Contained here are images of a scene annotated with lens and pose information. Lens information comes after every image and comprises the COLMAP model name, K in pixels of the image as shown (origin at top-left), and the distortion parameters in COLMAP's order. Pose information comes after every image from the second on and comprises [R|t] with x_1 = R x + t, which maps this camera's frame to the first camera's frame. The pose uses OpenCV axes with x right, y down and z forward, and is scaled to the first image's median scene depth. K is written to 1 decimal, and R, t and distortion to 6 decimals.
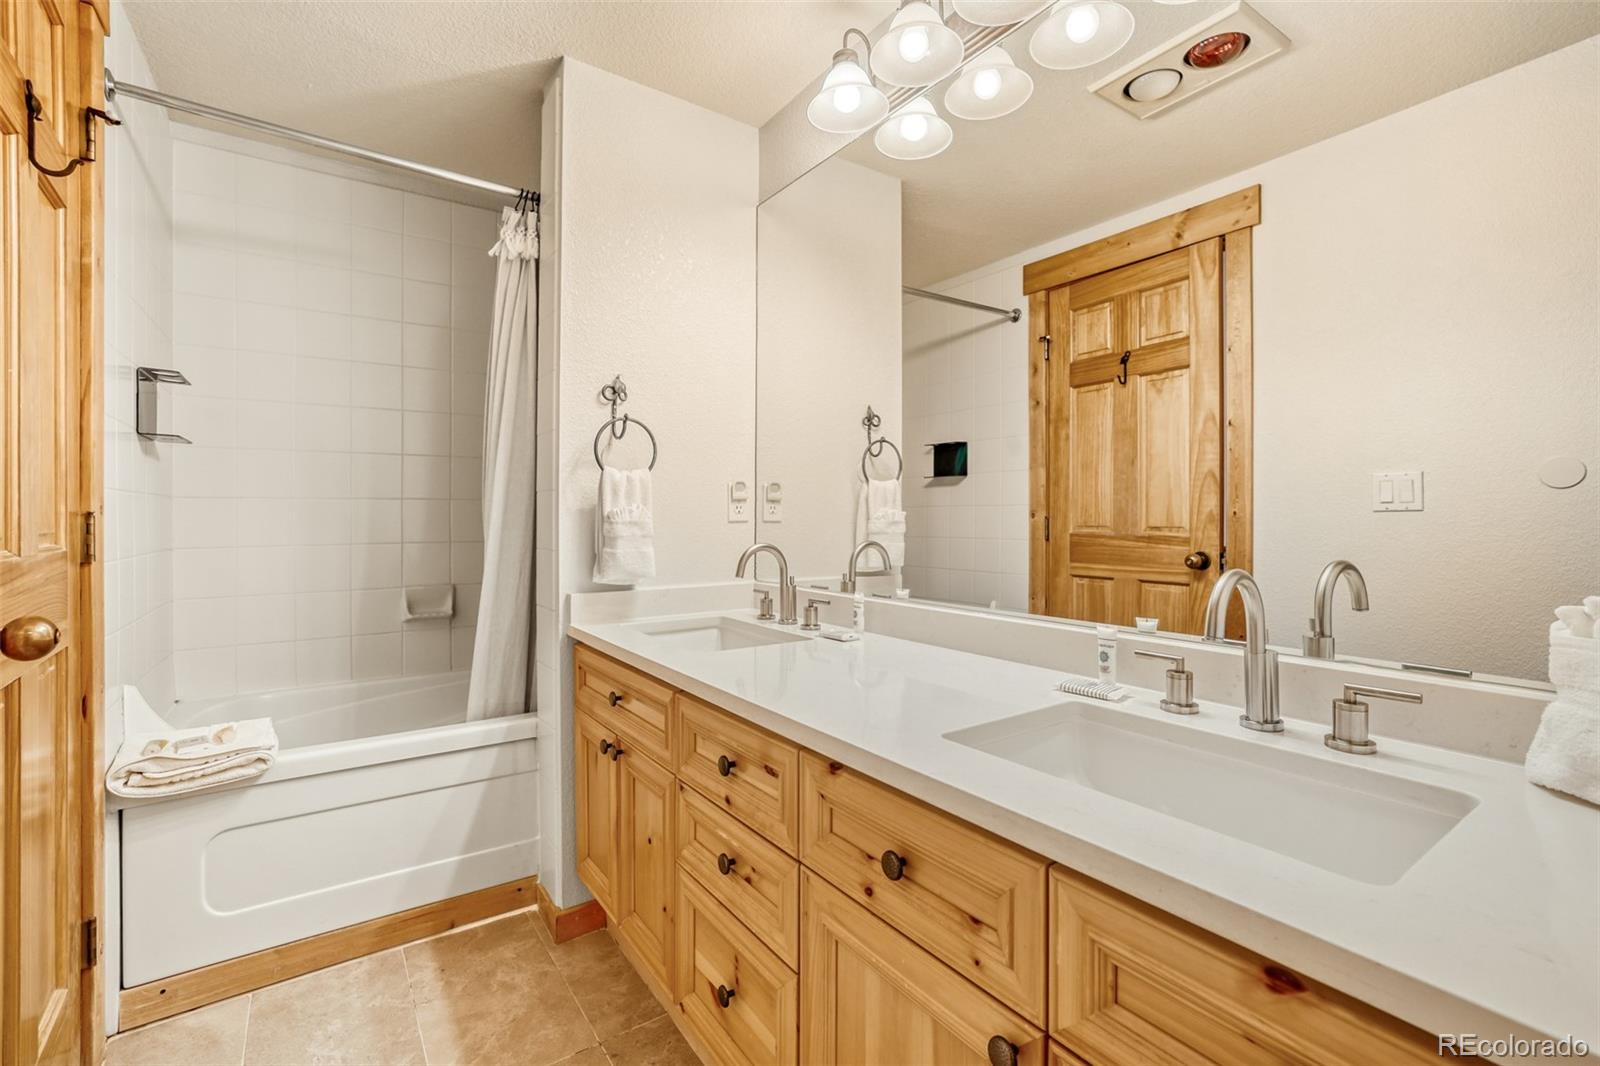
lens RADIAL K [[699.4, 0, 800.8], [0, 699.4, 526.6], [0, 0, 1]] dist [0.017249, 0.000078]
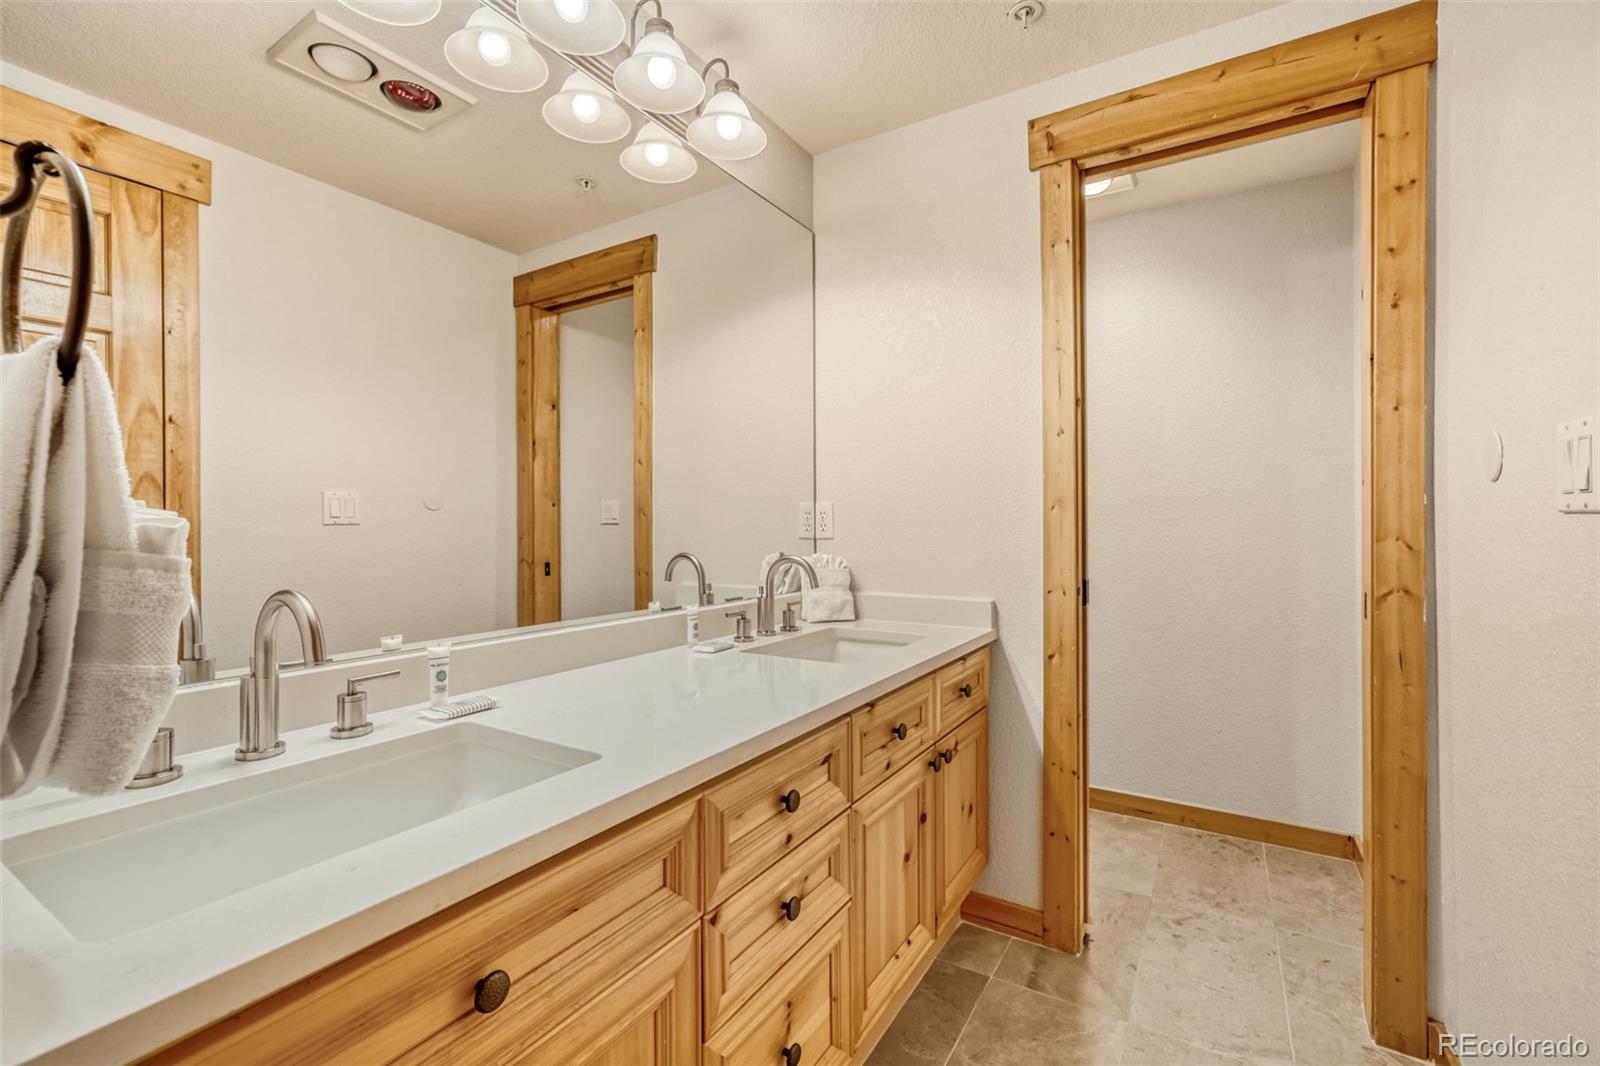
lens RADIAL K [[704.5, 0, 811.6], [0, 704.5, 525.8], [0, 0, 1]] dist [-0.002349, -0.000260]
pose [[-0.403476, 0.002881, 0.914986, -0.720413], [0.019724, 0.999790, 0.005550, -0.015763], [-0.914778, 0.020286, -0.403448, 1.007521]]
